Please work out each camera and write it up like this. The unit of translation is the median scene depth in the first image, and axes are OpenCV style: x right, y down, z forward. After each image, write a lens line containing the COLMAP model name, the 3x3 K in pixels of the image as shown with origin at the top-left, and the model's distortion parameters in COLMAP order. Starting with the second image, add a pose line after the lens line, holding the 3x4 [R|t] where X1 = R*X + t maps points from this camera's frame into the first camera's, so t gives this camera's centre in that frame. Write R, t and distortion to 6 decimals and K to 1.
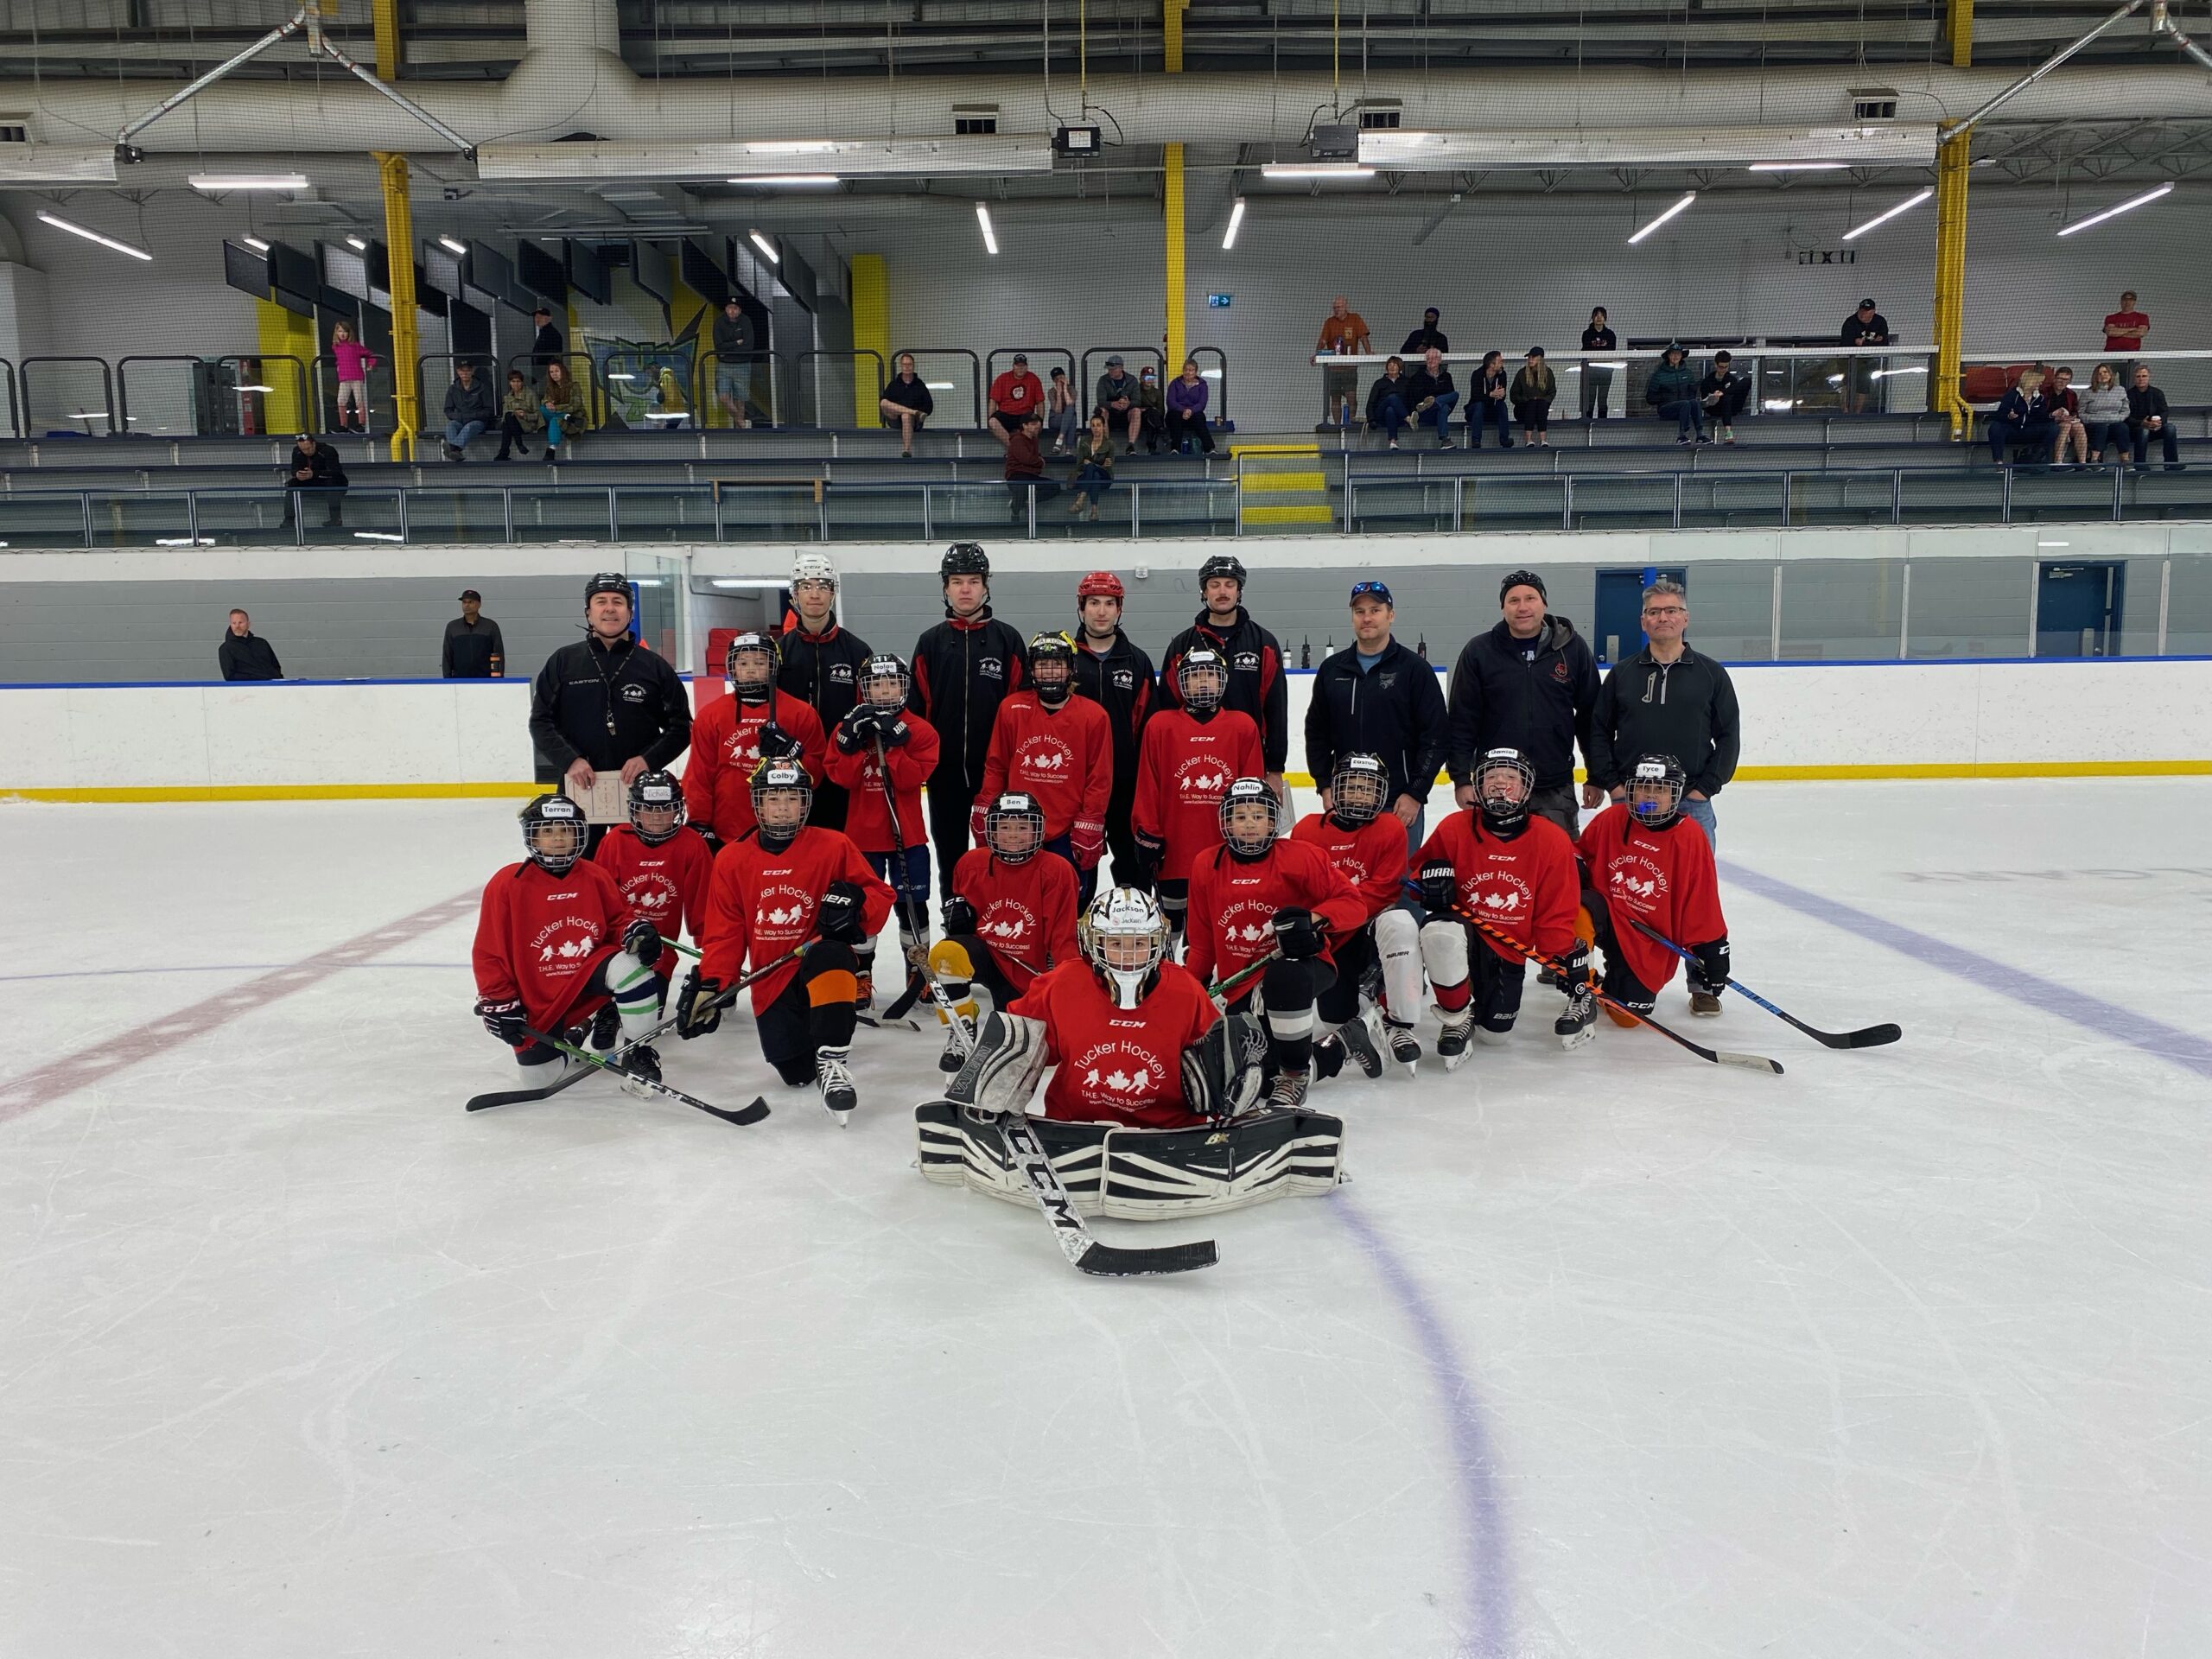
lens RADIAL K [[1638.4, 0, 1106.0], [0, 1638.4, 829.5], [0, 0, 1]] dist [0.001358, -0.001103]
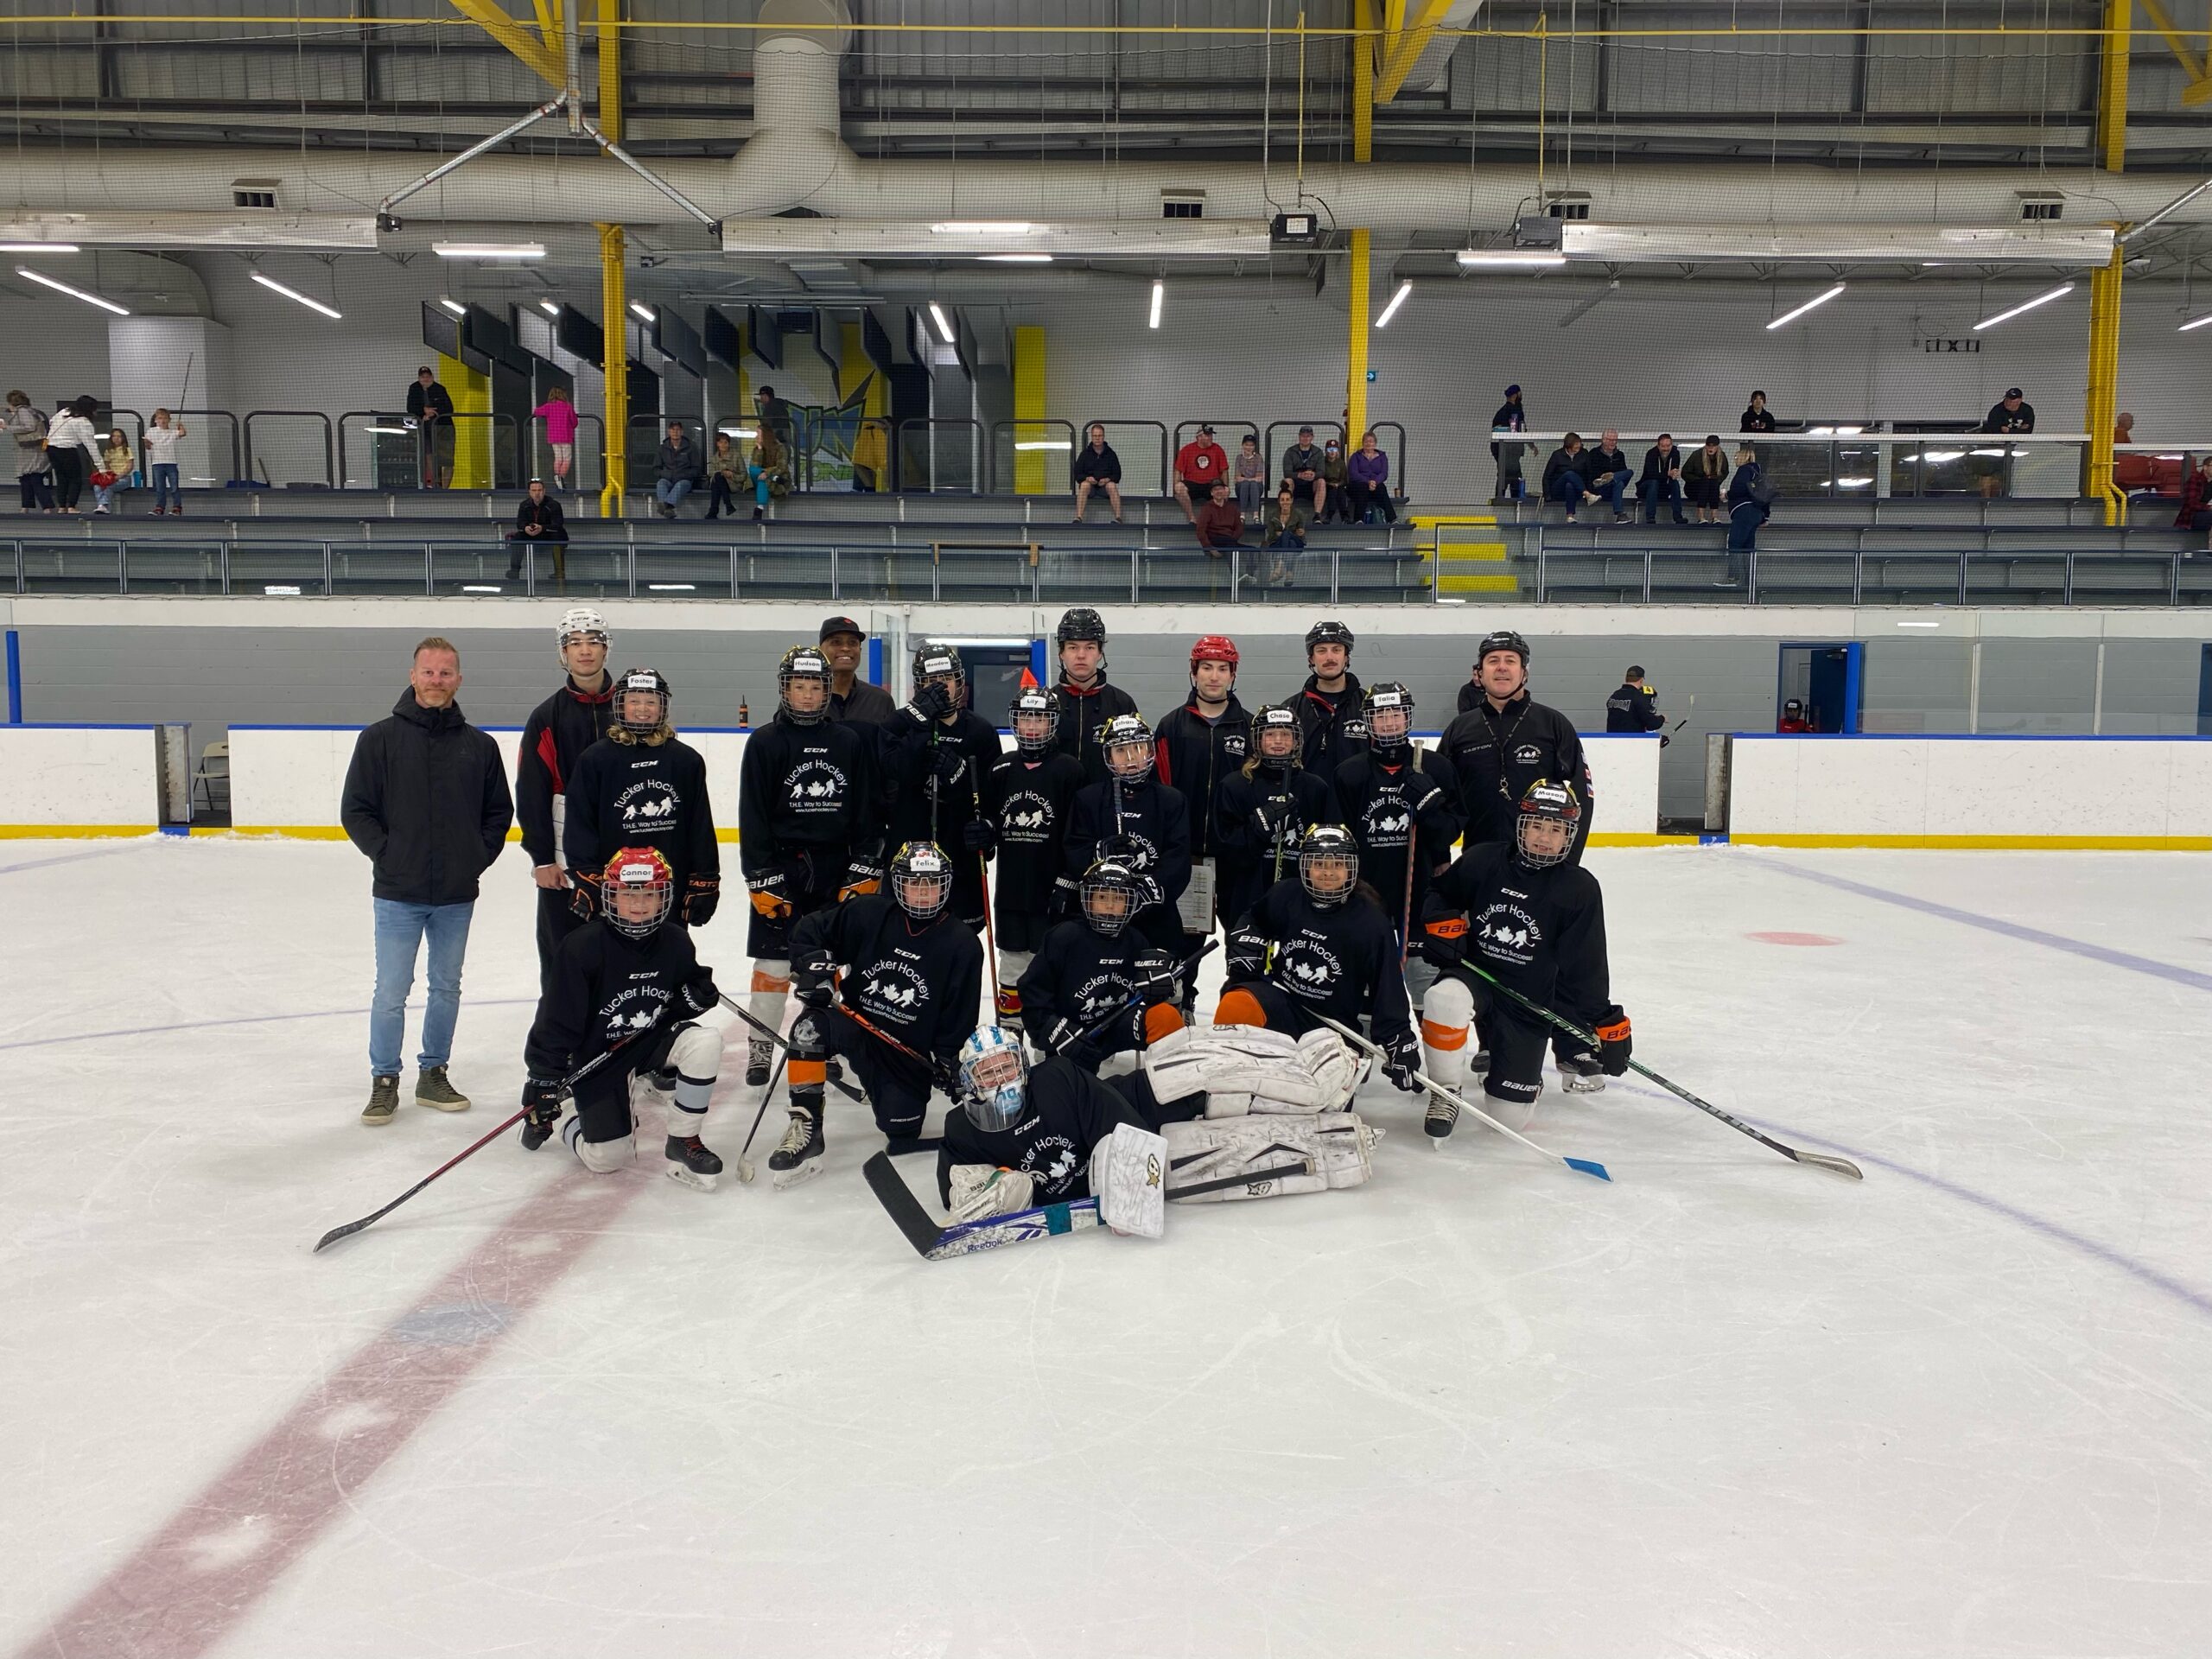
lens RADIAL K [[1655.7, 0, 1106.0], [0, 1655.7, 829.5], [0, 0, 1]] dist [0.001947, -0.005377]
pose [[0.999835, 0.017783, 0.003669, -0.117987], [-0.017627, 0.999089, -0.038856, 0.006926], [-0.004357, 0.038785, 0.999238, -0.036788]]
